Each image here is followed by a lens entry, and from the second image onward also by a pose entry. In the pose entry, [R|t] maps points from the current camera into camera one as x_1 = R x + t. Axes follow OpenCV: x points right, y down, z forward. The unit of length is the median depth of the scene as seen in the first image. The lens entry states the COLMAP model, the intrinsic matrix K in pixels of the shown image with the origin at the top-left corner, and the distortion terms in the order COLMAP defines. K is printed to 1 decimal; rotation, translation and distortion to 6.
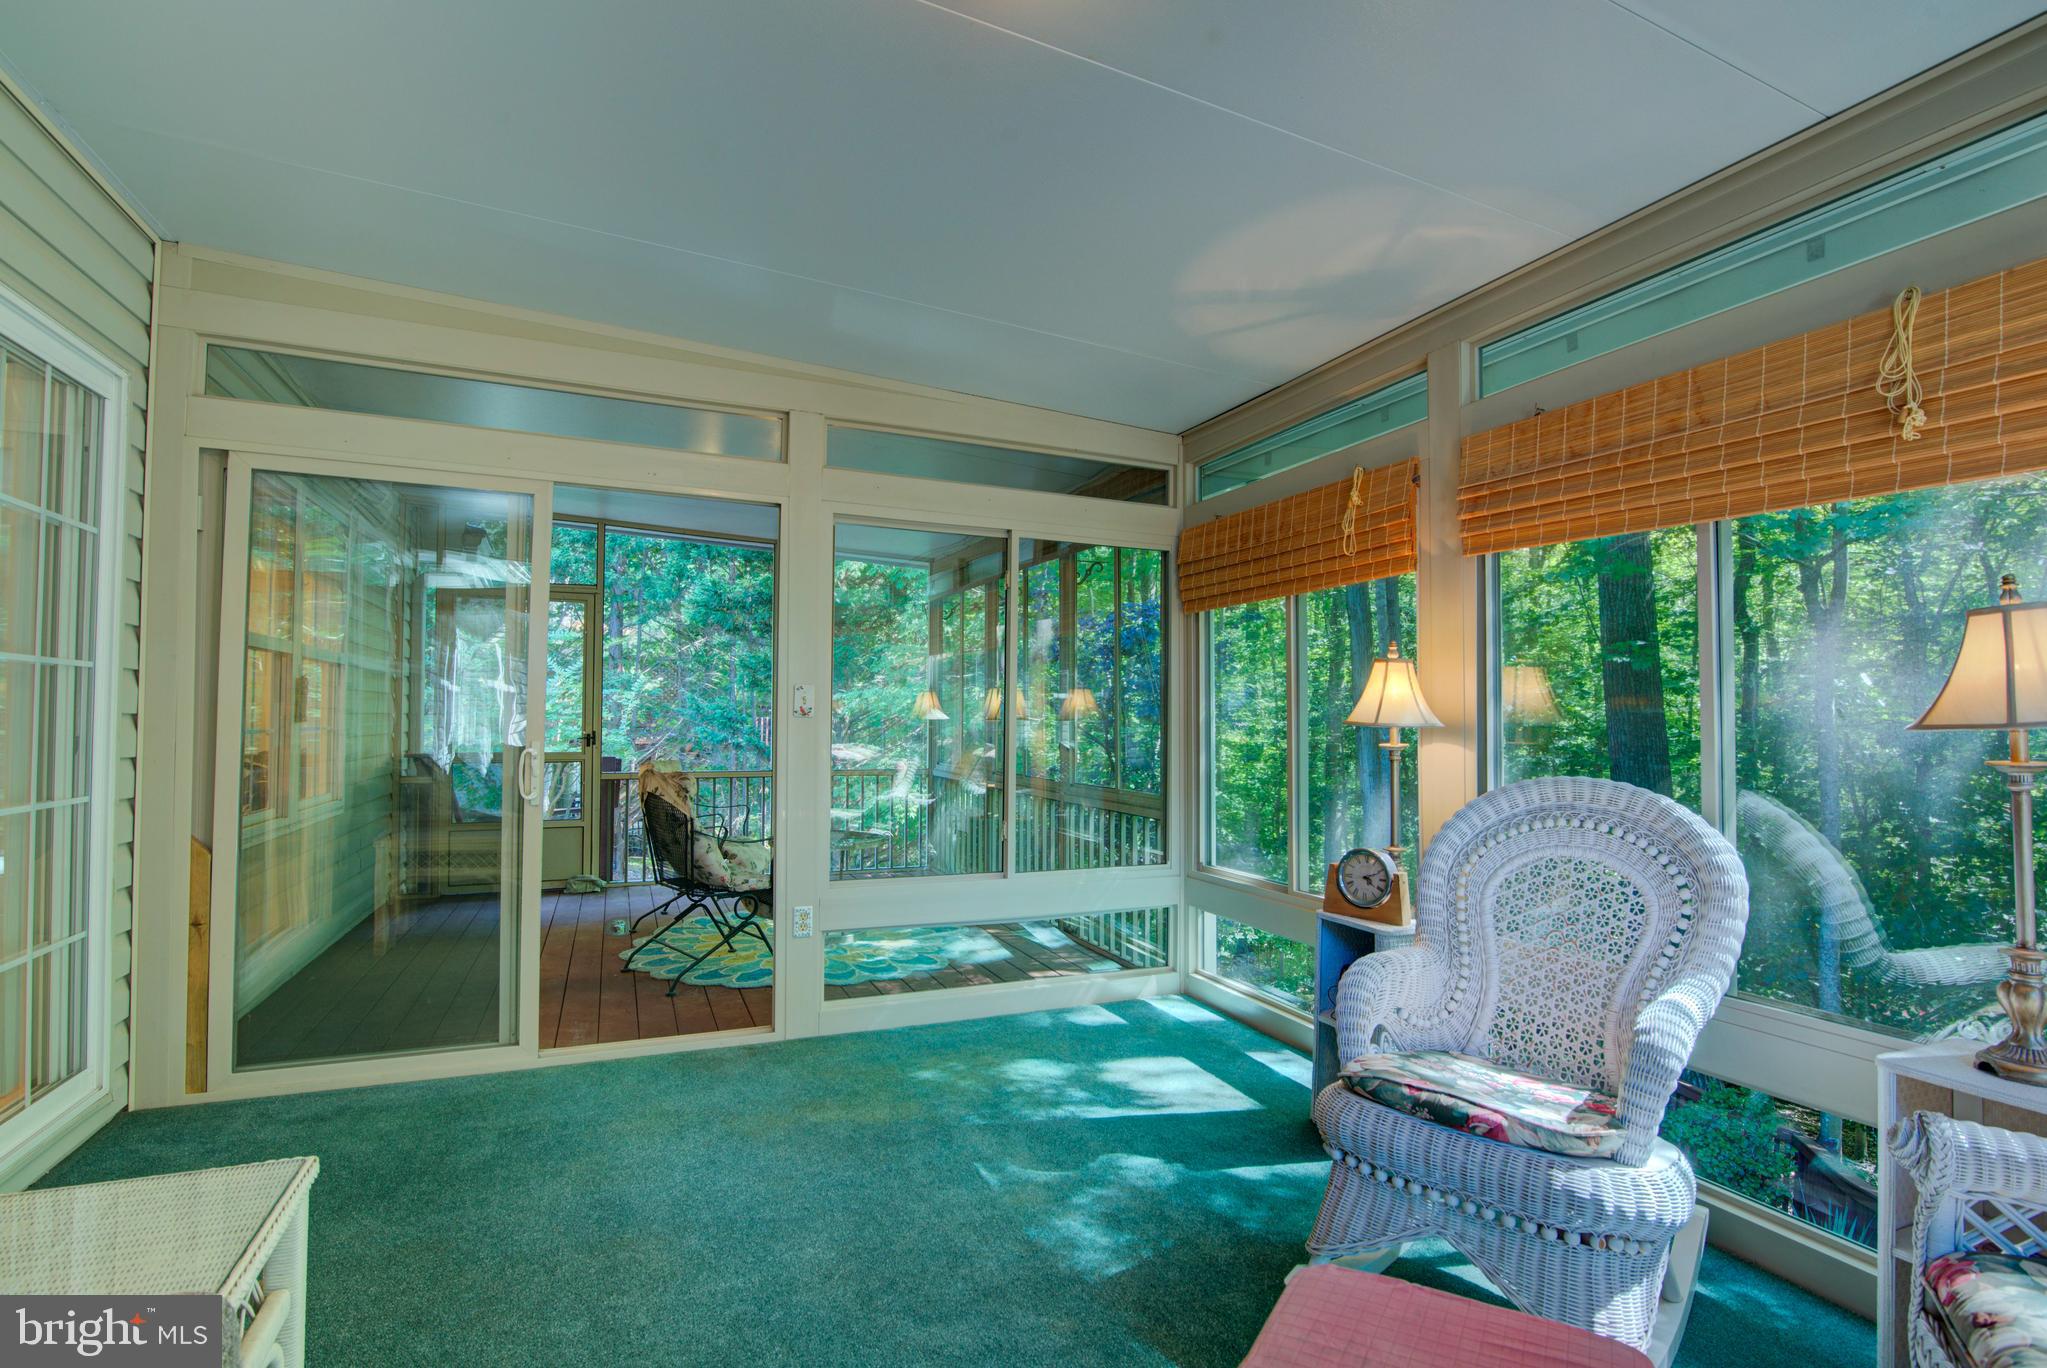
lens RADIAL K [[930.3, 0, 1024.8], [0, 930.3, 694.5], [0, 0, 1]] dist [-0.019855, 0.001376]
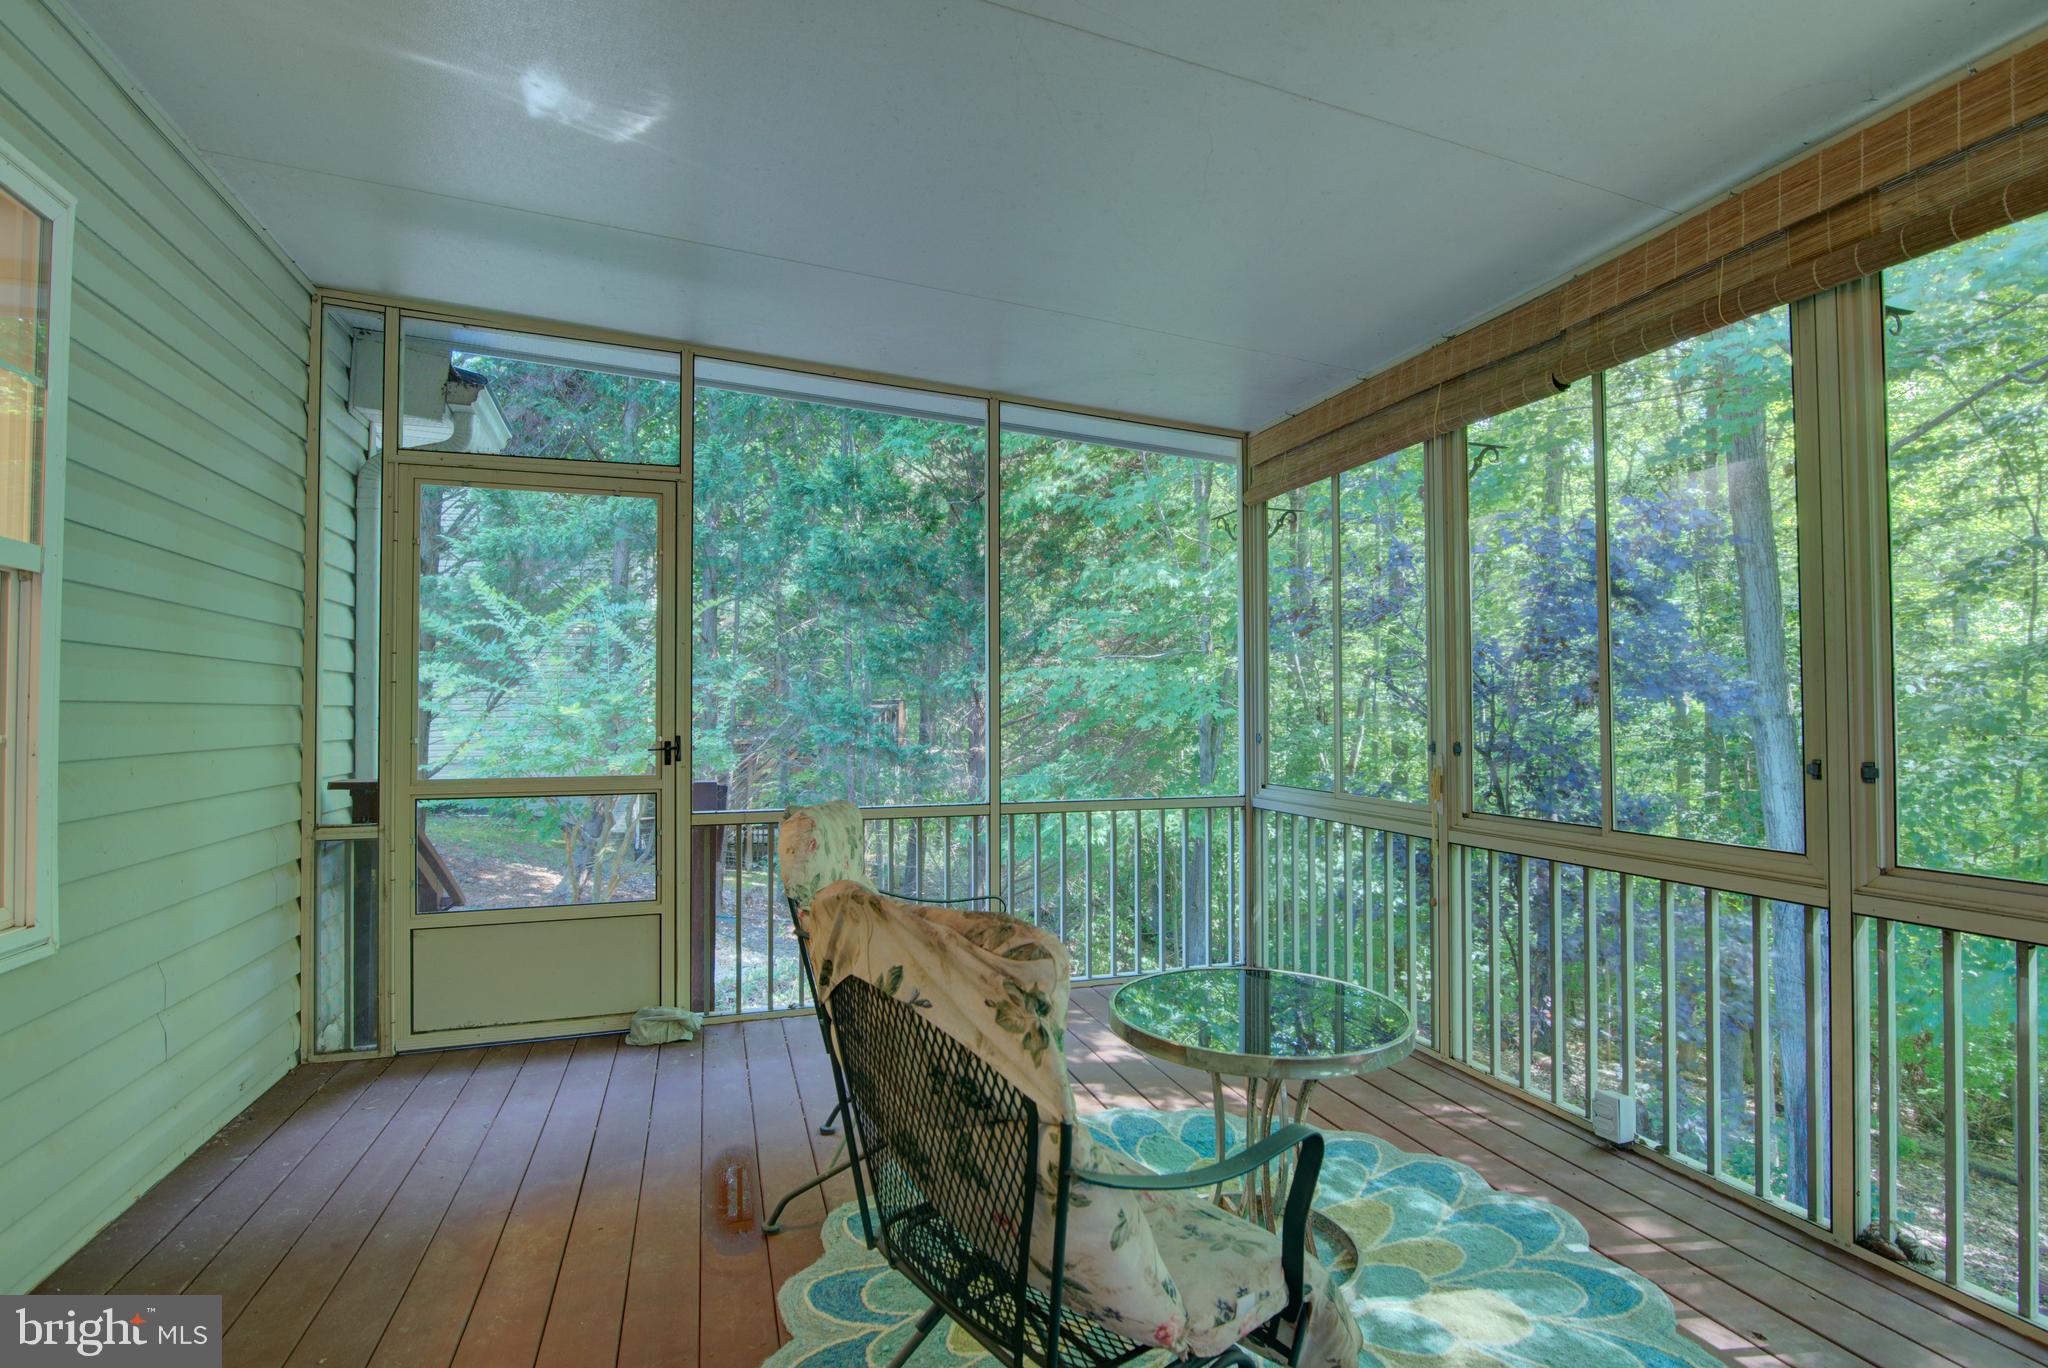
lens RADIAL K [[930.8, 0, 1025.3], [0, 930.8, 694.5], [0, 0, 1]] dist [-0.019855, 0.001376]
pose [[0.996299, -0.009505, -0.085429, -0.114704], [0.009869, 0.999944, 0.003841, 0.008144], [0.085388, -0.004670, 0.996337, 0.253091]]
